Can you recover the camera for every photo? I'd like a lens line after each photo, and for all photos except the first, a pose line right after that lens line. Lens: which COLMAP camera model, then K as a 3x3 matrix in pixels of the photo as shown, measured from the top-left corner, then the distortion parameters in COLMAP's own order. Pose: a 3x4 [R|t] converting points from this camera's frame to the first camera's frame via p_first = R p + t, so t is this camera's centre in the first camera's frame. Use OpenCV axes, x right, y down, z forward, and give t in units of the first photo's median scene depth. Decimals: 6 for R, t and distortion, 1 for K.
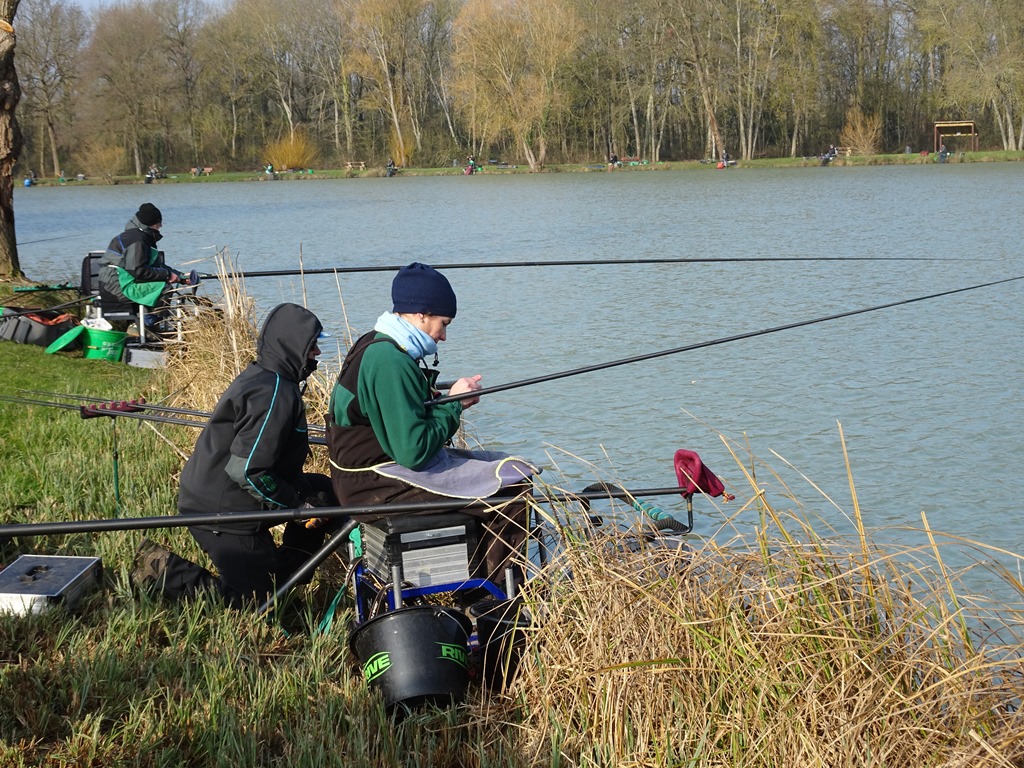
lens RADIAL K [[1670.8, 0, 517.0], [0, 1670.8, 380.3], [0, 0, 1]] dist [0.017980, 0.000000]
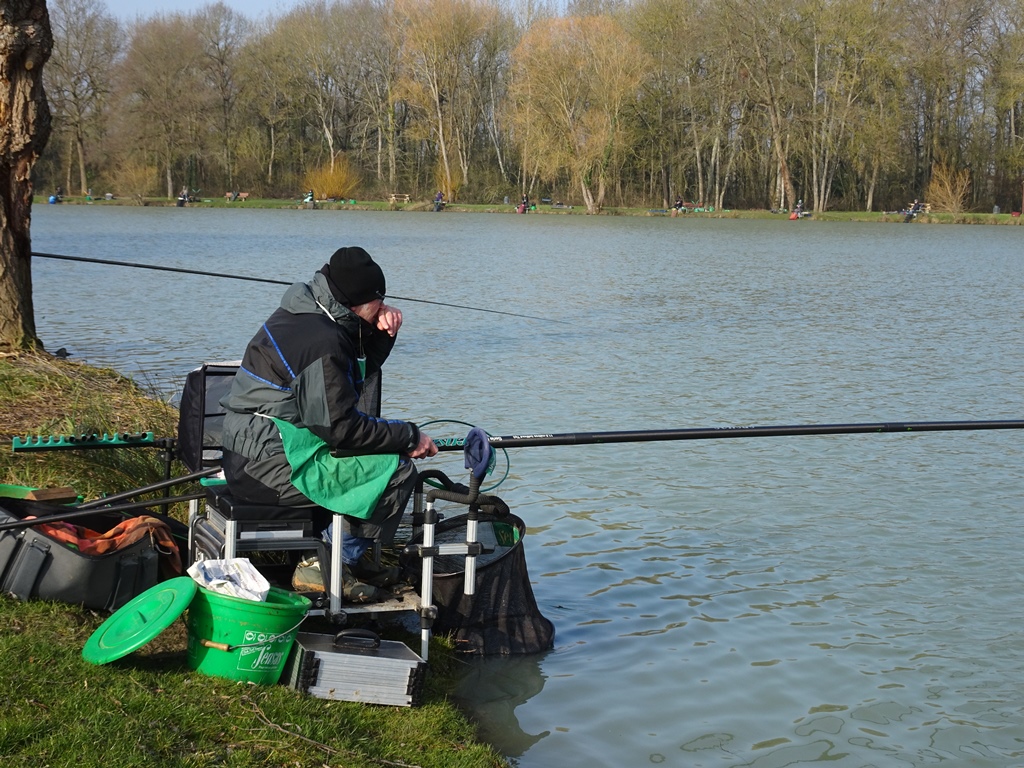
lens RADIAL K [[1670.8, 0, 510.5], [0, 1670.8, 387.9], [0, 0, 1]] dist [0.017980, 0.000000]
pose [[0.998731, 0.048982, -0.011726, -0.018731], [-0.049197, 0.998611, -0.018869, -0.007109], [0.010785, 0.019422, 0.999753, 0.063373]]
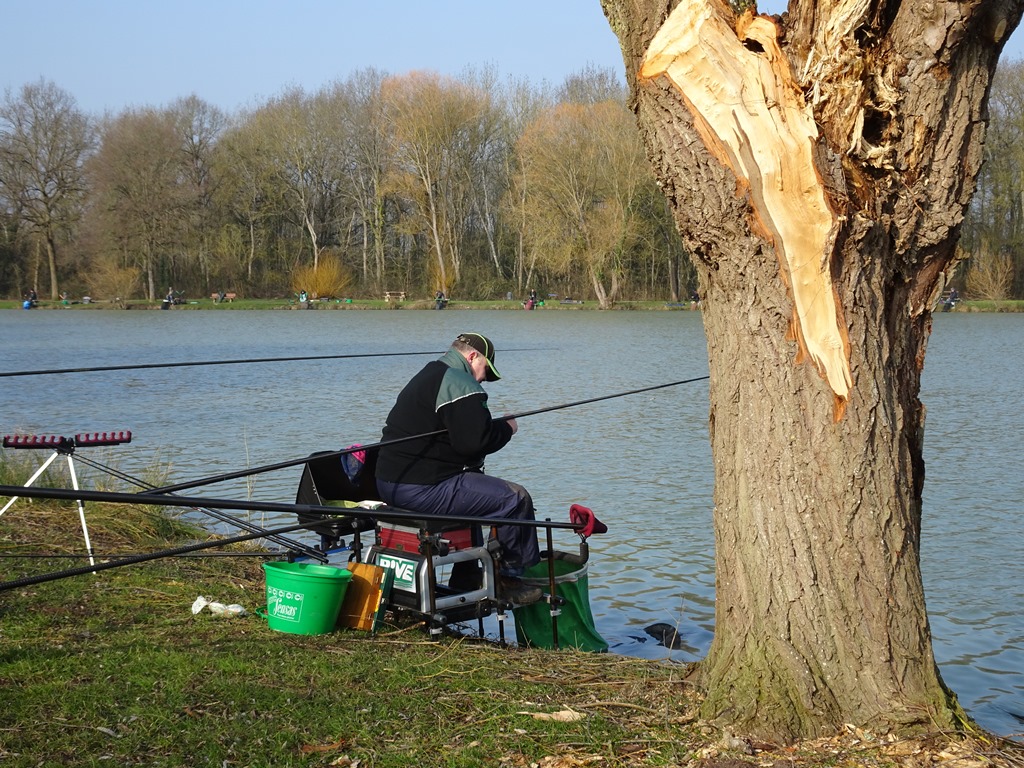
lens RADIAL K [[1670.8, 0, 508.6], [0, 1670.8, 386.0], [0, 0, 1]] dist [0.017980, 0.000000]
pose [[0.999343, 0.027317, 0.023813, -0.058782], [-0.025421, 0.996739, -0.076584, -0.014380], [-0.025827, 0.075929, 0.996779, 0.119073]]
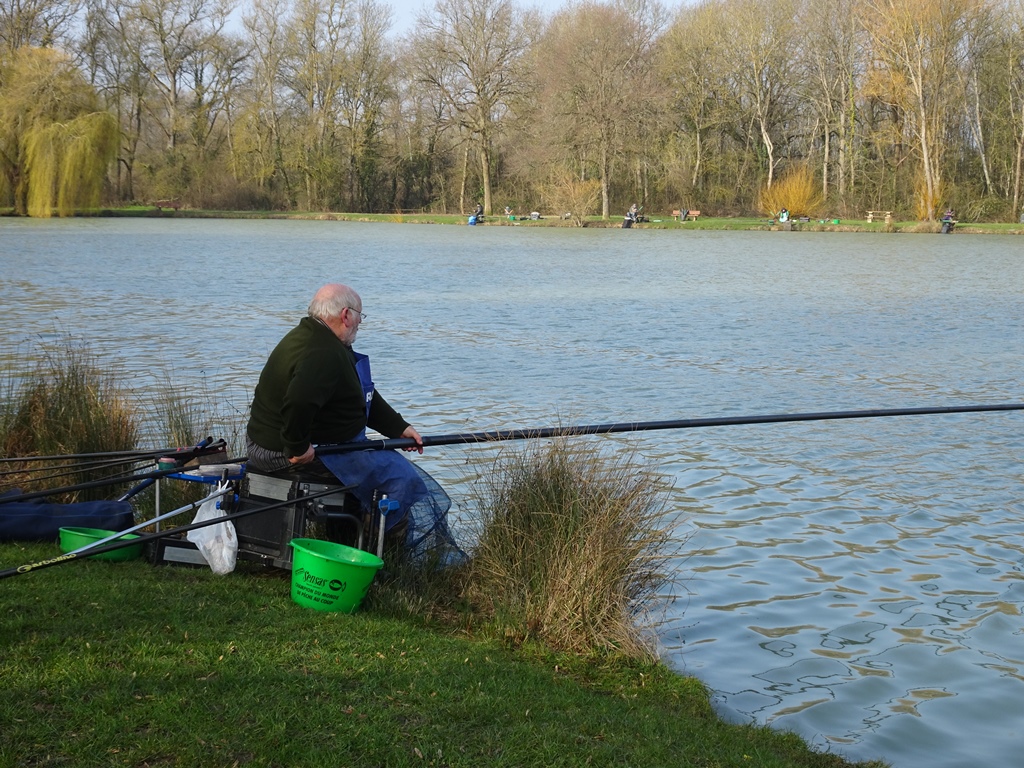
lens RADIAL K [[1670.8, 0, 513.4], [0, 1670.8, 378.8], [0, 0, 1]] dist [0.017980, 0.000000]
pose [[0.984371, 0.060897, -0.165241, -0.137791], [-0.065288, 0.997640, -0.021269, -0.027397], [0.163556, 0.031725, 0.986024, 0.225508]]
